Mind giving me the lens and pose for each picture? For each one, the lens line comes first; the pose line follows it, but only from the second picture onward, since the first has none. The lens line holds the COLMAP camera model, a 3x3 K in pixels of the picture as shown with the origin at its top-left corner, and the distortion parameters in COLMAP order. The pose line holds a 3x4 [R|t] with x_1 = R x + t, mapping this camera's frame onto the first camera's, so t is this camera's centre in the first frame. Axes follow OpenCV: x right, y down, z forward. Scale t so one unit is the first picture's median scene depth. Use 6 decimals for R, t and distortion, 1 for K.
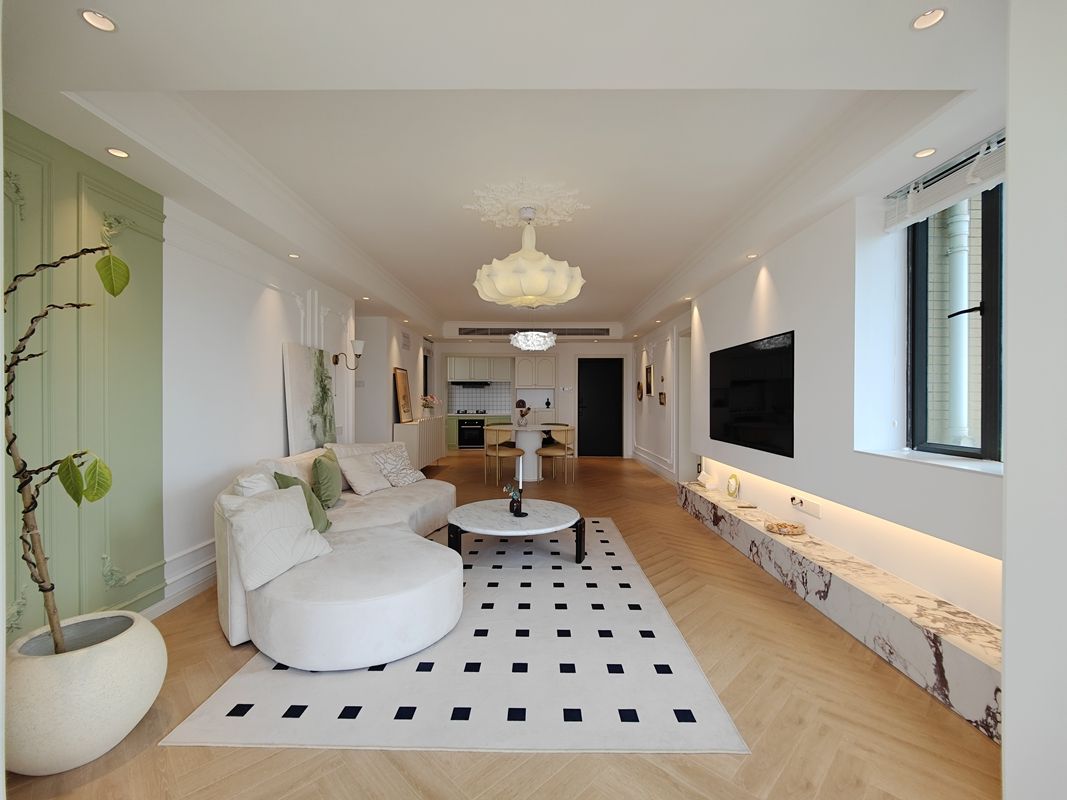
lens RADIAL K [[461.2, 0, 537.4], [0, 461.2, 400.3], [0, 0, 1]] dist [0.008354, -0.008308]
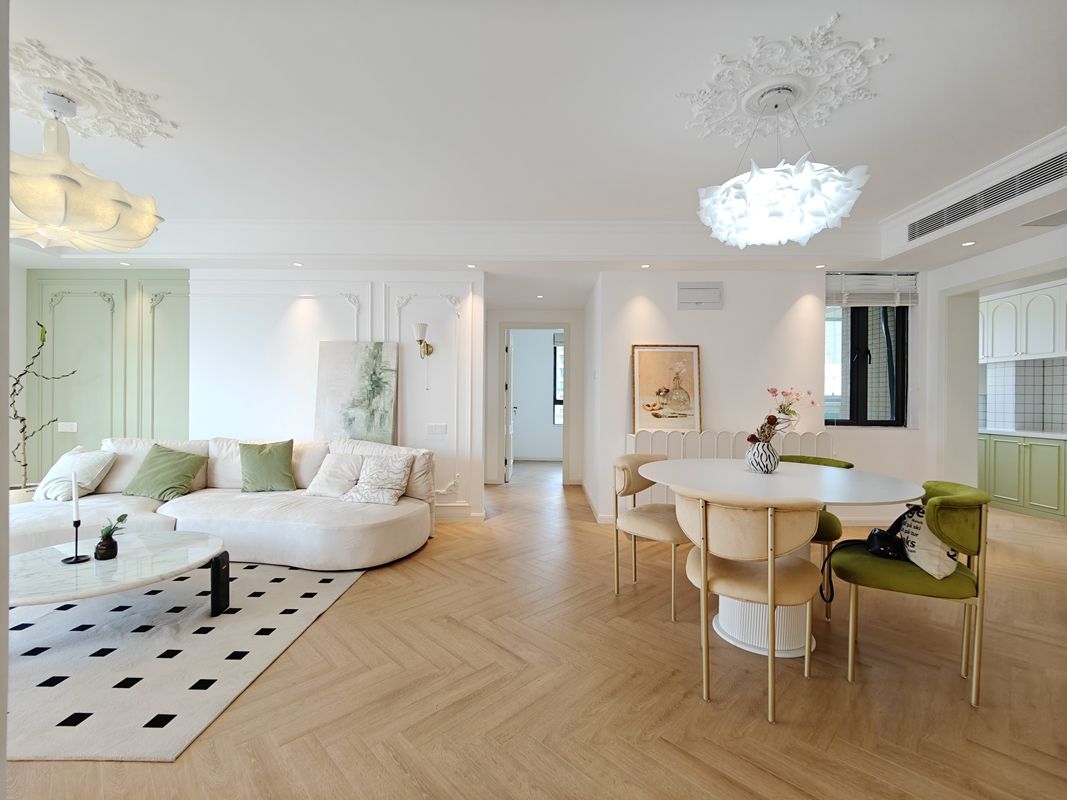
lens RADIAL K [[461.2, 0, 537.4], [0, 461.2, 400.3], [0, 0, 1]] dist [0.008354, -0.008308]
pose [[-0.009320, -0.000533, -0.999956, 0.495742], [-0.010863, 0.999941, -0.000432, 0.009928], [0.999898, 0.010859, -0.009325, 1.330662]]
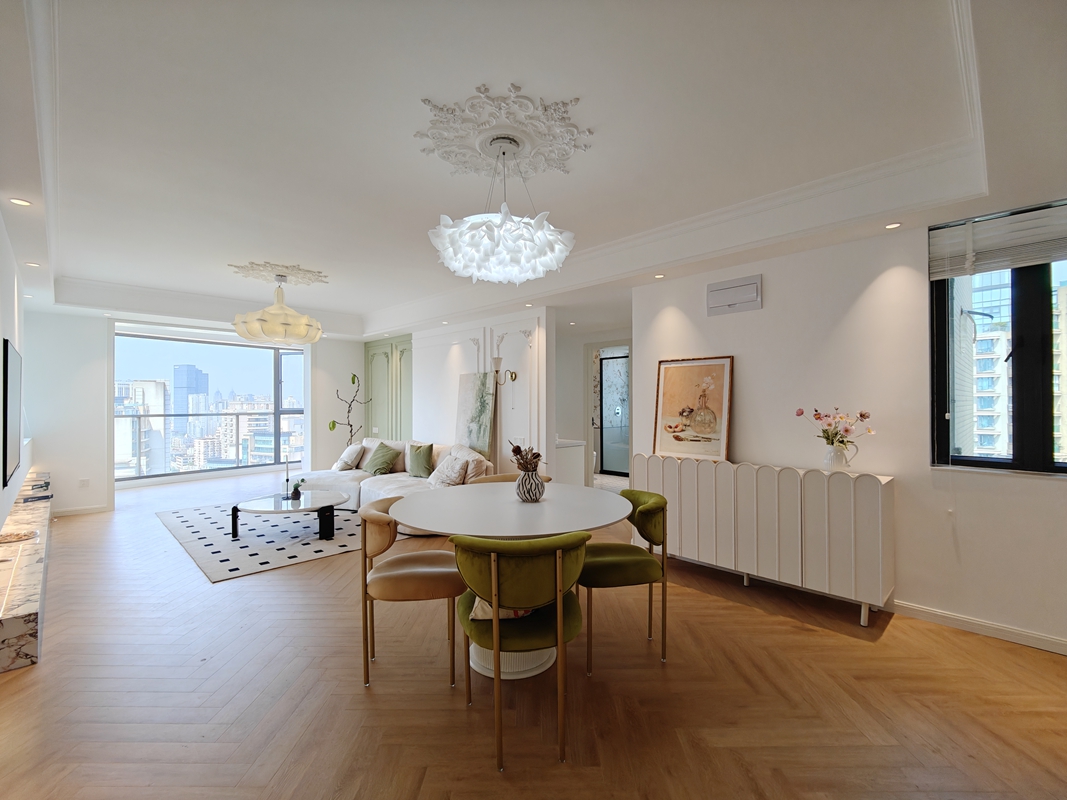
lens RADIAL K [[461.2, 0, 537.4], [0, 461.2, 400.3], [0, 0, 1]] dist [0.008354, -0.008308]
pose [[-0.701805, -0.007722, -0.712327, 0.335655], [-0.003680, 0.999967, -0.007214, -0.024544], [0.712359, -0.002441, -0.701811, 1.977054]]
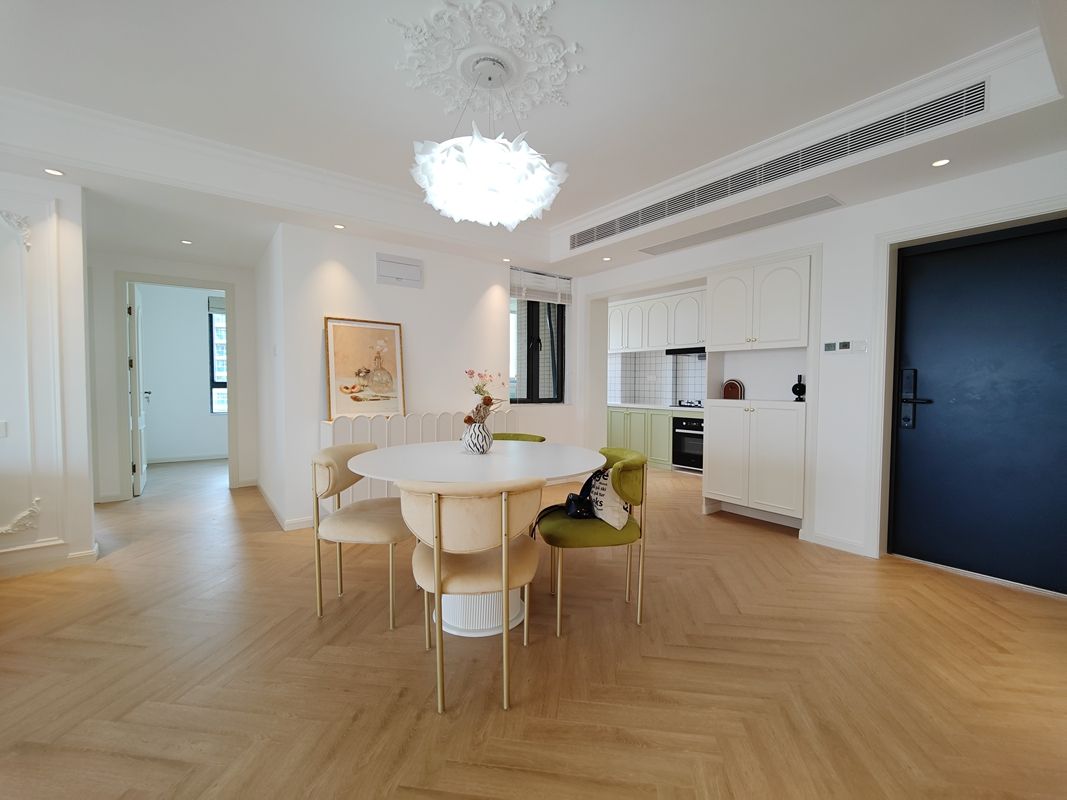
lens RADIAL K [[461.2, 0, 537.4], [0, 461.2, 400.3], [0, 0, 1]] dist [0.008354, -0.008308]
pose [[0.602084, 0.029274, -0.797896, 0.422395], [-0.005584, 0.999458, 0.032455, 0.011491], [0.798413, -0.015085, 0.601921, 1.322264]]
